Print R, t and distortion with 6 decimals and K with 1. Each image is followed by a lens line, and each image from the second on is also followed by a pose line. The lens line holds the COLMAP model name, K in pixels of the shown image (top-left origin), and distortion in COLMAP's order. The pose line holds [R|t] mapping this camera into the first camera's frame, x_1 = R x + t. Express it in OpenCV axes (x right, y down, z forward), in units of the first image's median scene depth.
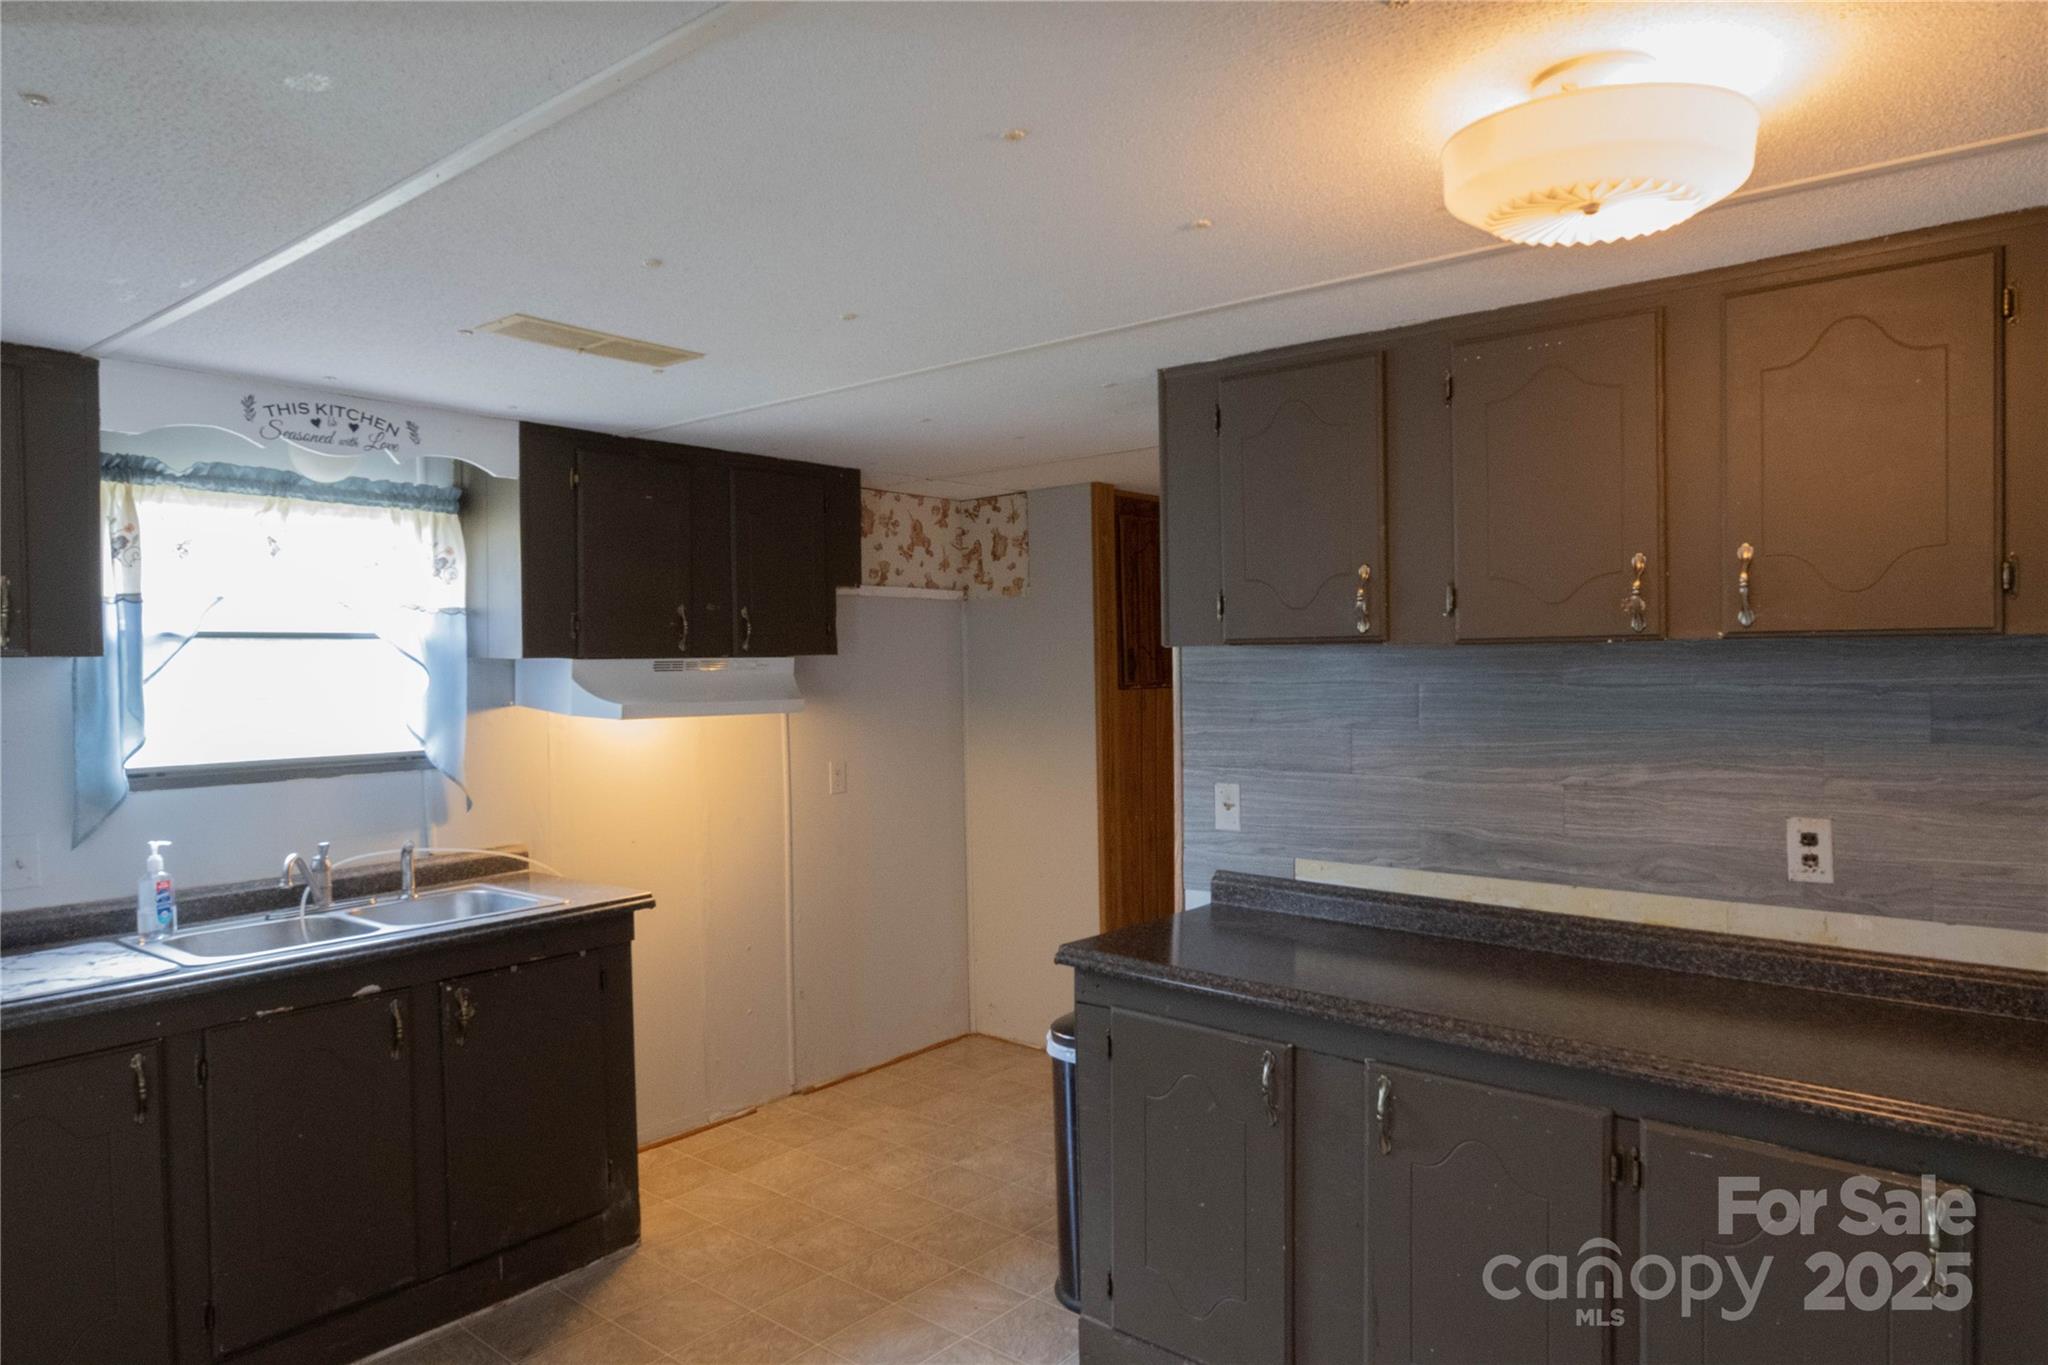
lens RADIAL K [[1252.5, 0, 1034.7], [0, 1252.5, 683.5], [0, 0, 1]] dist [-0.004680, 0.001734]
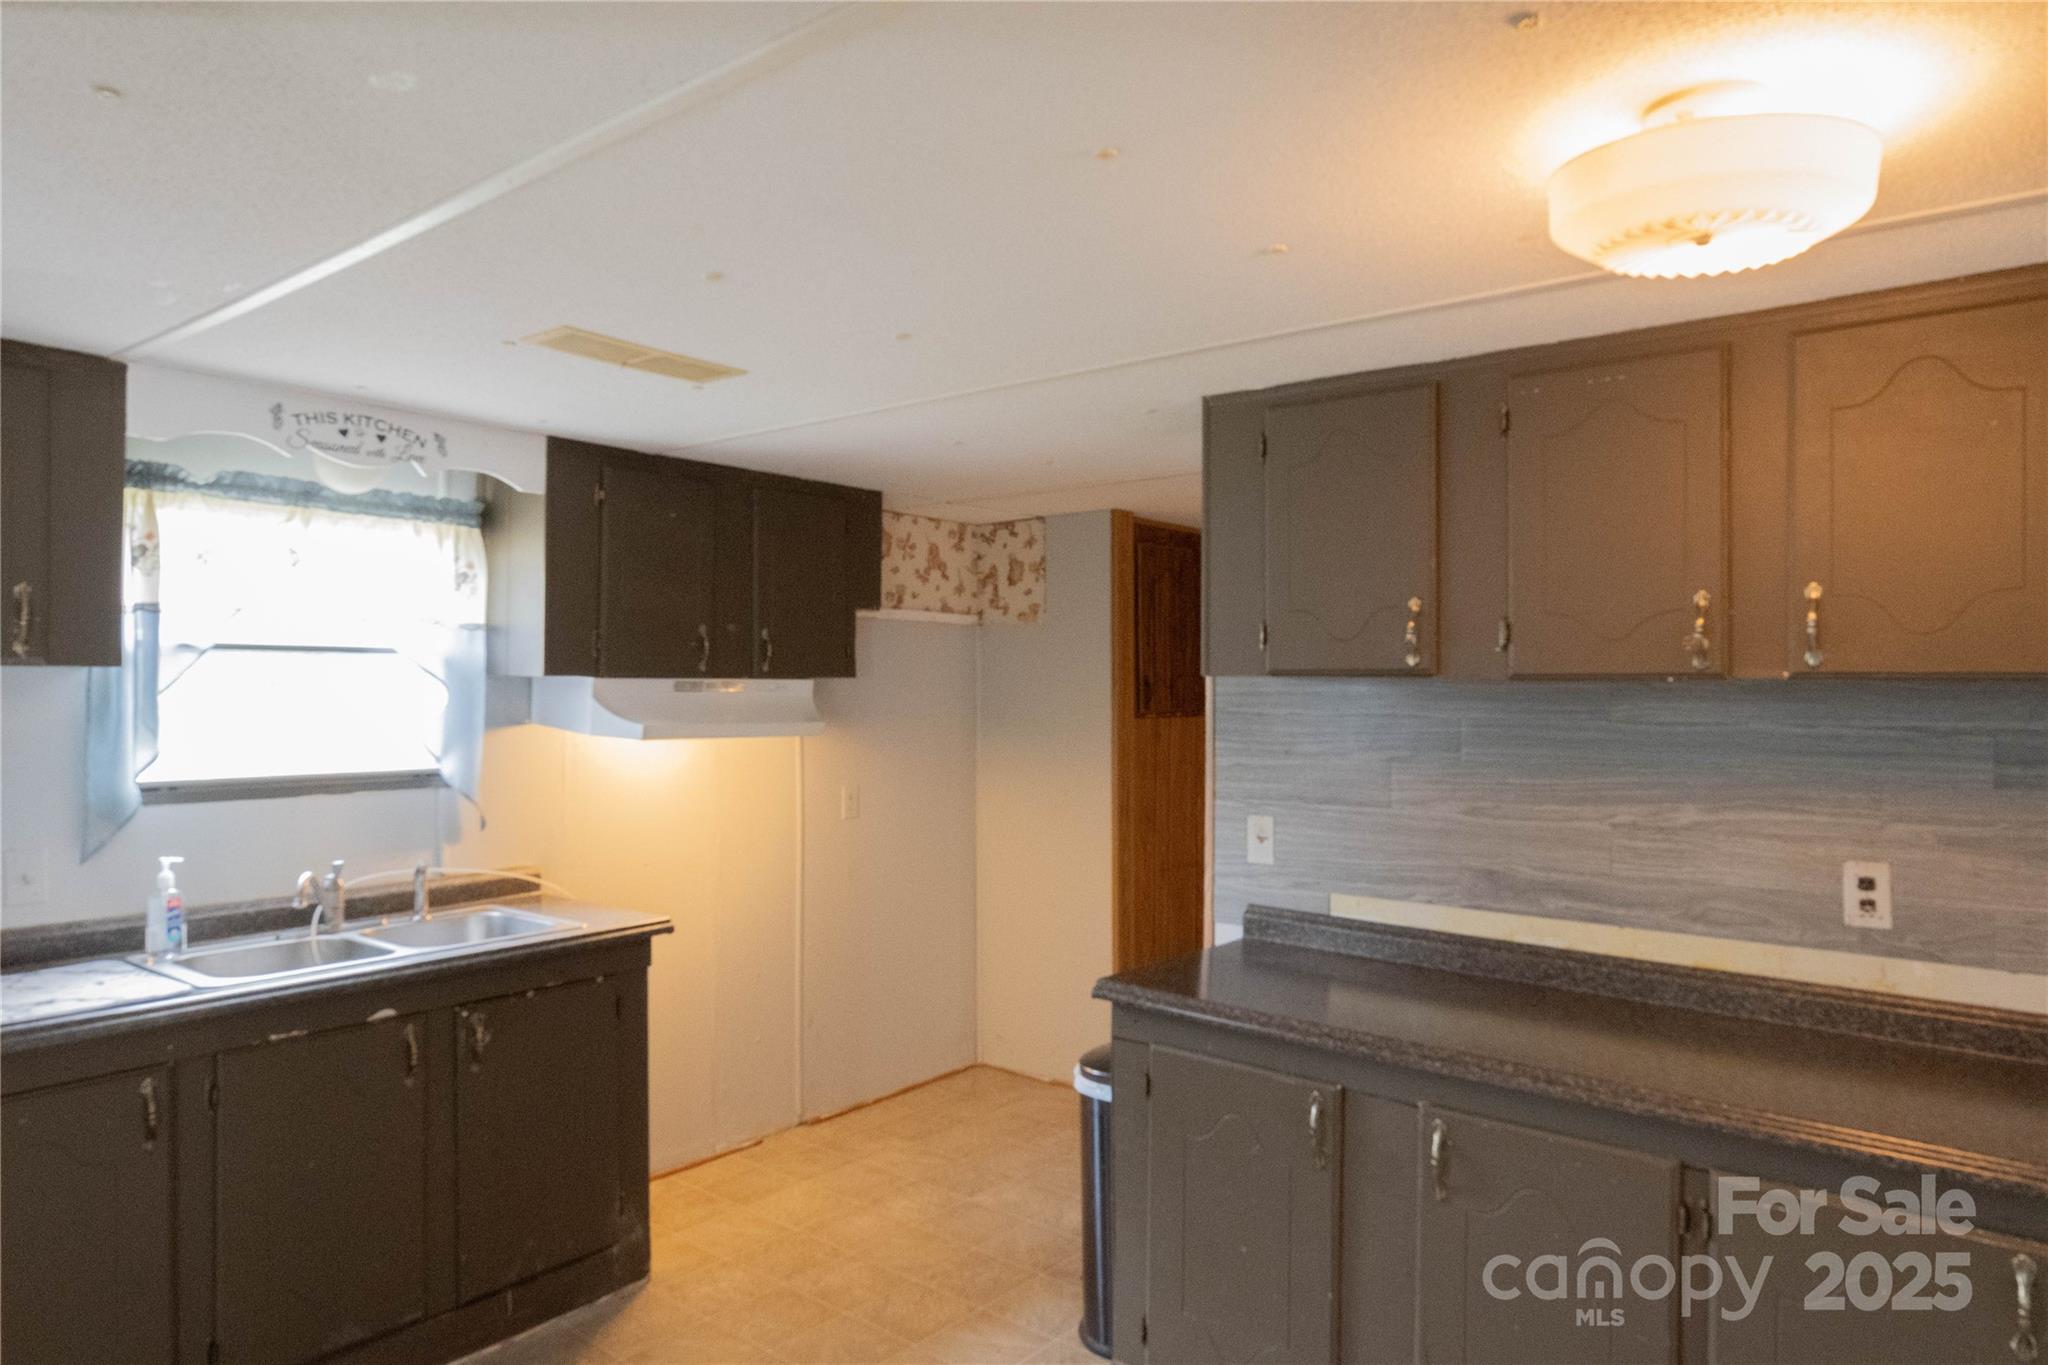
lens RADIAL K [[1252.5, 0, 1034.0], [0, 1252.5, 684.1], [0, 0, 1]] dist [-0.004680, 0.001734]
pose [[0.999772, 0.017905, 0.011672, -0.042633], [-0.017670, 0.999644, -0.019984, -0.001177], [-0.012026, 0.019774, 0.999732, 0.016311]]
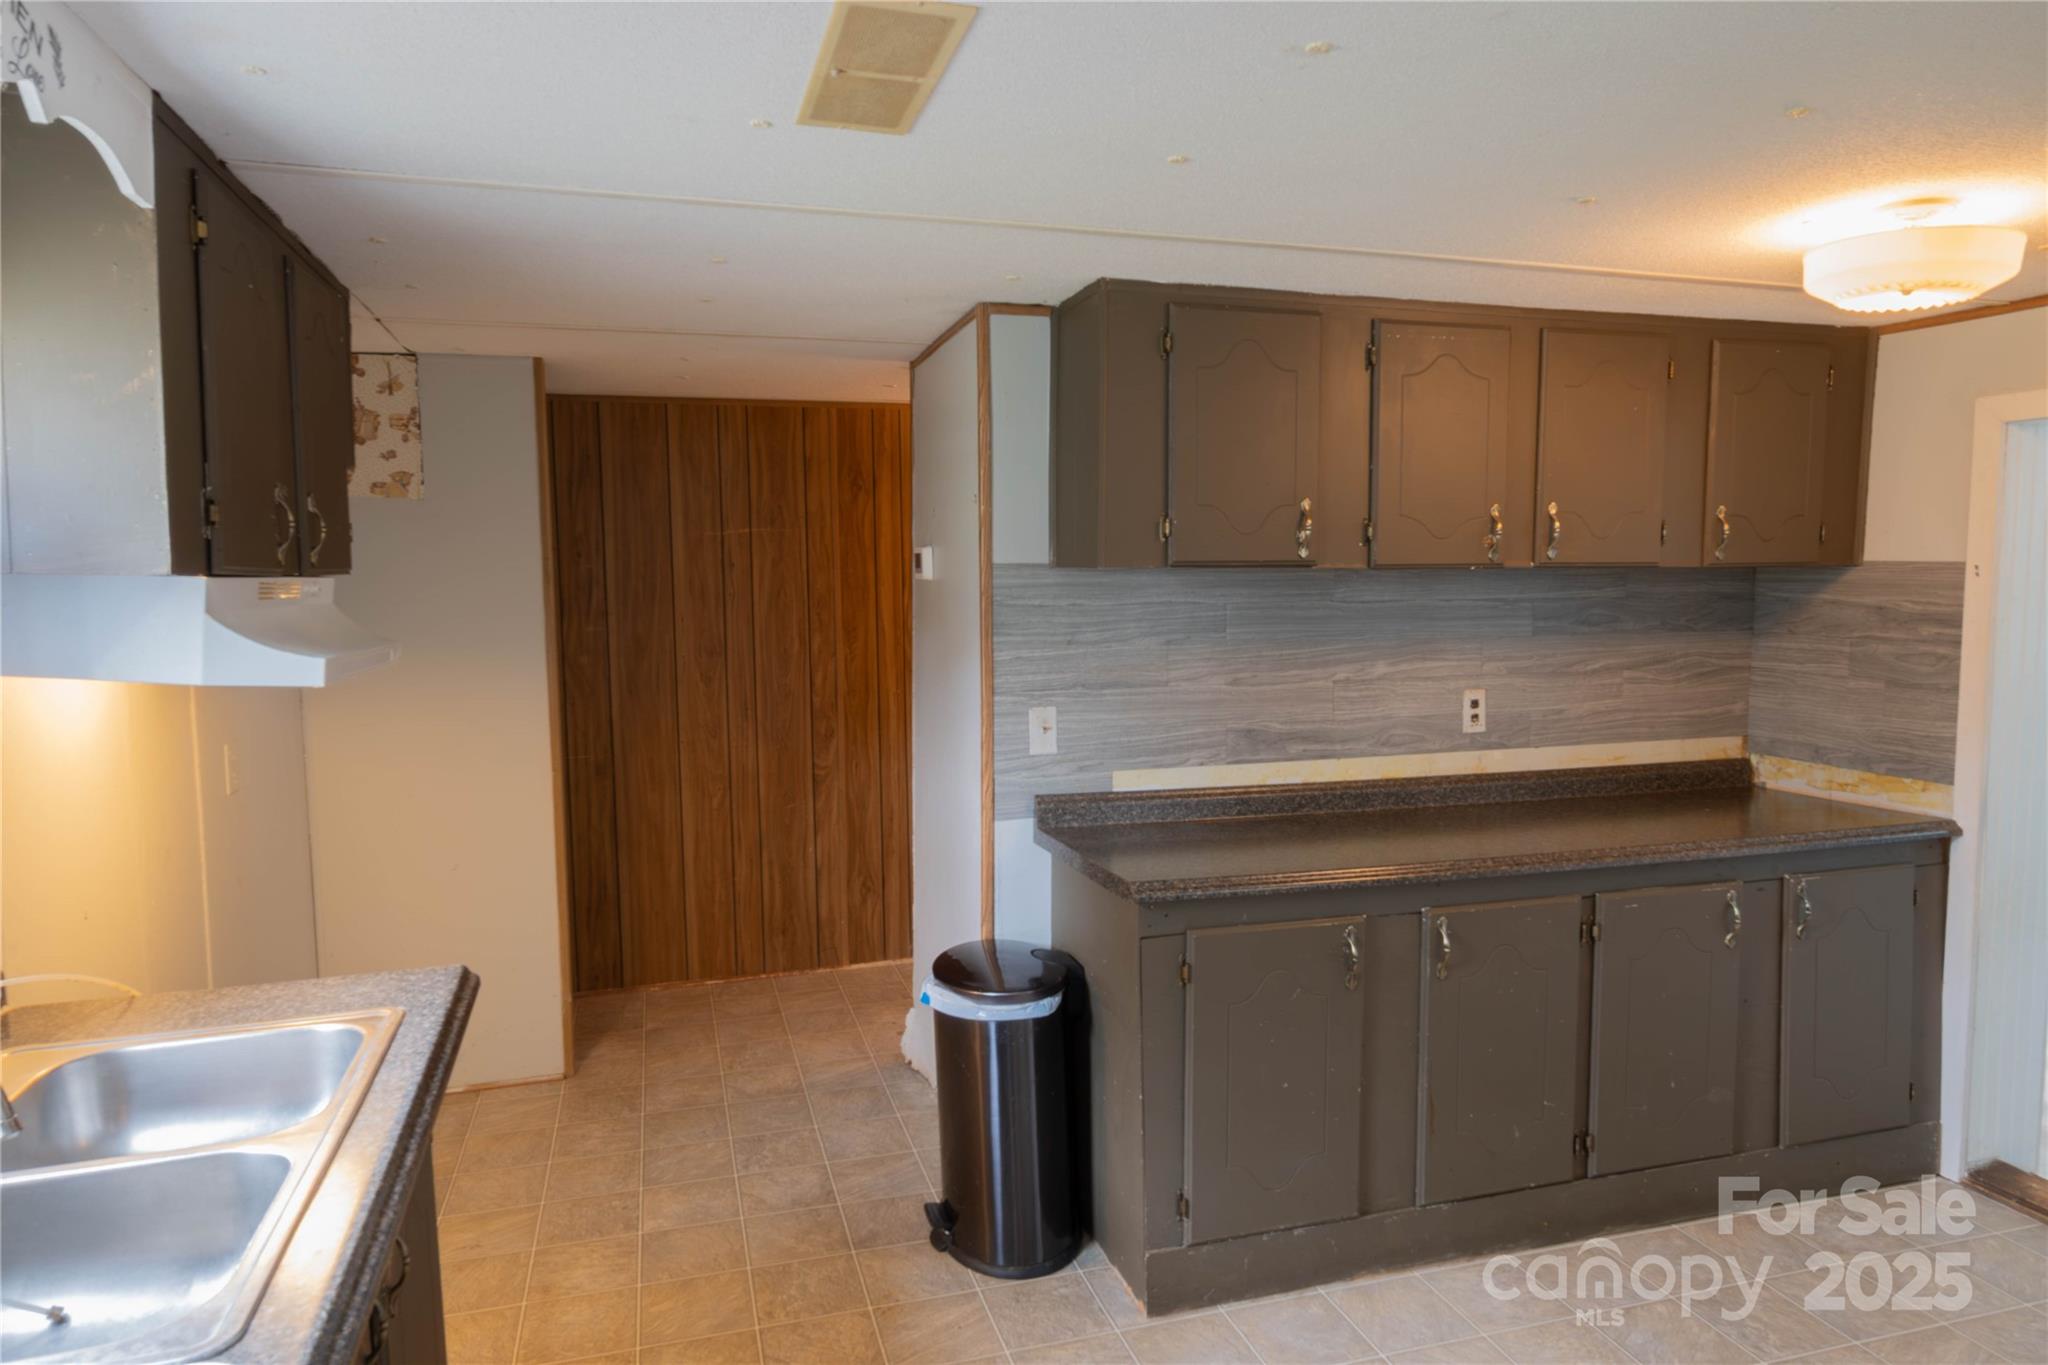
lens RADIAL K [[1252.5, 0, 1014.2], [0, 1252.5, 682.7], [0, 0, 1]] dist [-0.004680, 0.001734]
pose [[0.557480, -0.062930, 0.827802, -0.760254], [0.016625, 0.997769, 0.064655, -0.004577], [-0.830024, -0.022281, 0.557282, 0.522636]]
